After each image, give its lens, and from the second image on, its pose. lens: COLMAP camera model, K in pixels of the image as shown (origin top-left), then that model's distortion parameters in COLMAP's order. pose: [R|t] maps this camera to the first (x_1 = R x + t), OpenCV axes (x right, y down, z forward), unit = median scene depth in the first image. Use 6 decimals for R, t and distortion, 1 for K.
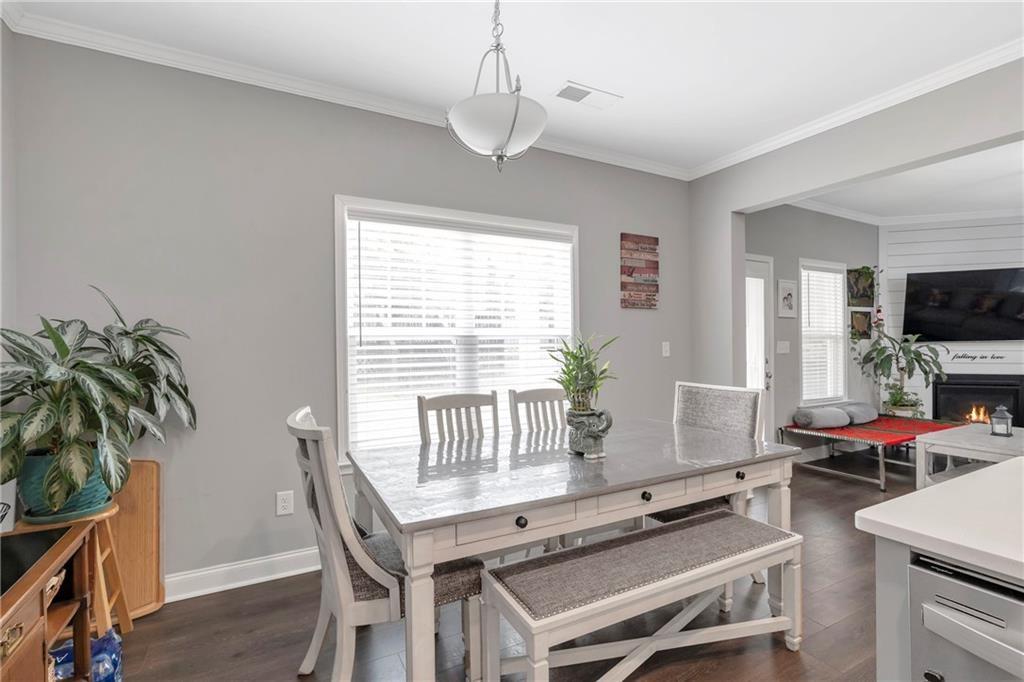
lens RADIAL K [[467.5, 0, 511.9], [0, 467.5, 339.3], [0, 0, 1]] dist [-0.016732, -0.000091]
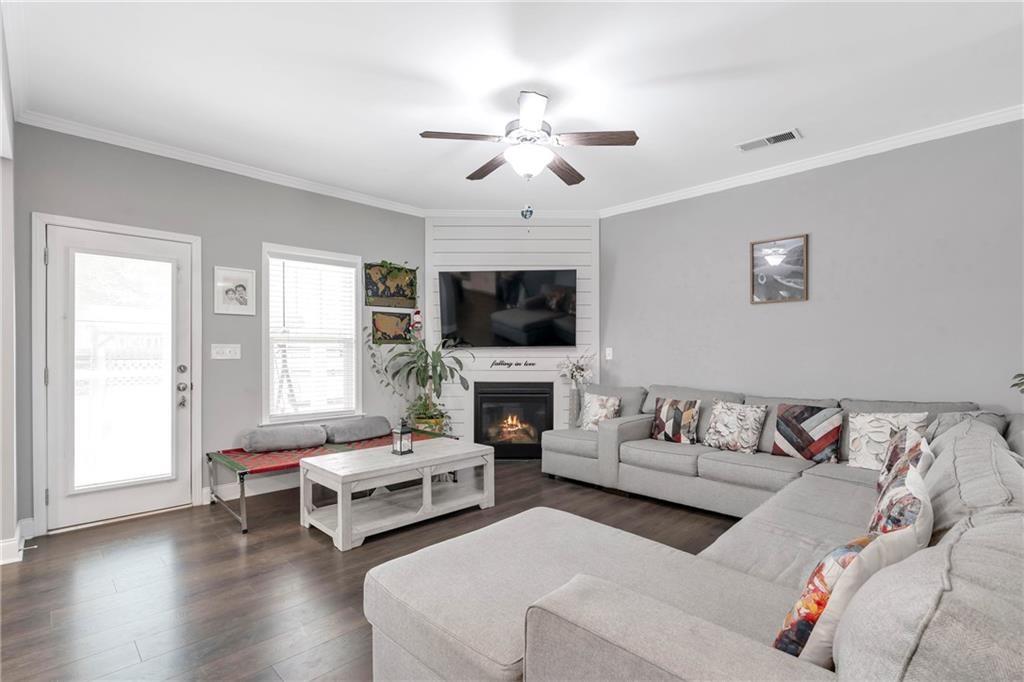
lens RADIAL K [[481.6, 0, 511.2], [0, 481.6, 352.1], [0, 0, 1]] dist [0.001975, 0.000120]
pose [[0.957428, 0.005300, 0.288624, 0.724637], [-0.007122, 0.999961, 0.005262, 0.008906], [-0.288585, -0.007093, 0.957428, 0.054669]]
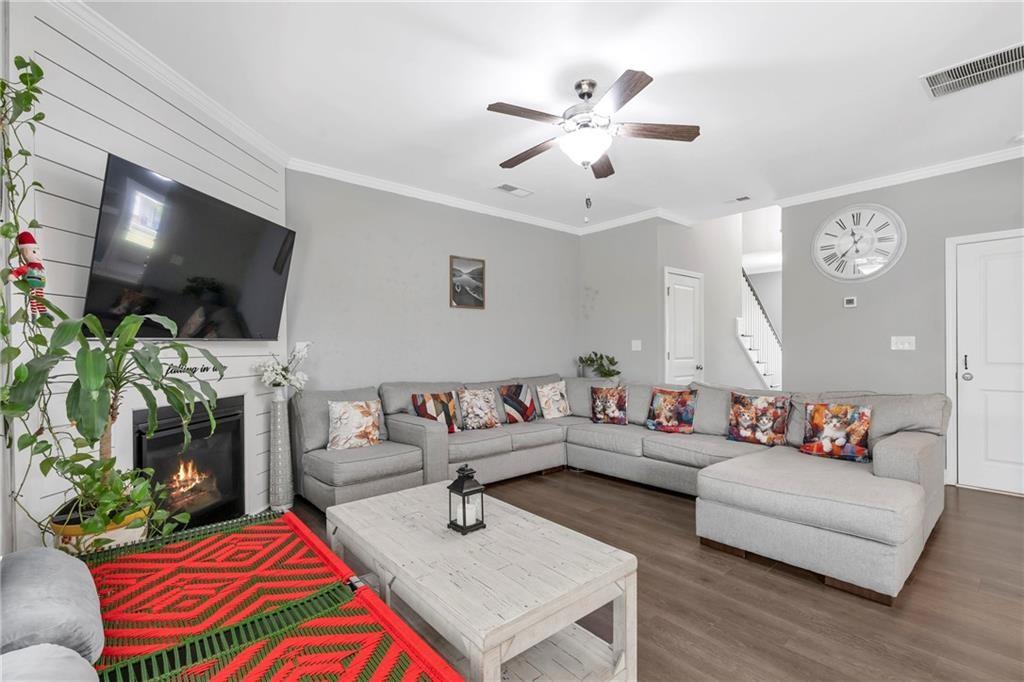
lens RADIAL K [[467.5, 0, 512.0], [0, 467.5, 345.2], [0, 0, 1]] dist [-0.016732, -0.000091]
pose [[-0.229907, 0.003802, 0.973205, 0.418381], [-0.009522, 0.999936, -0.006156, 0.011083], [-0.973166, -0.010682, -0.229856, 0.773945]]
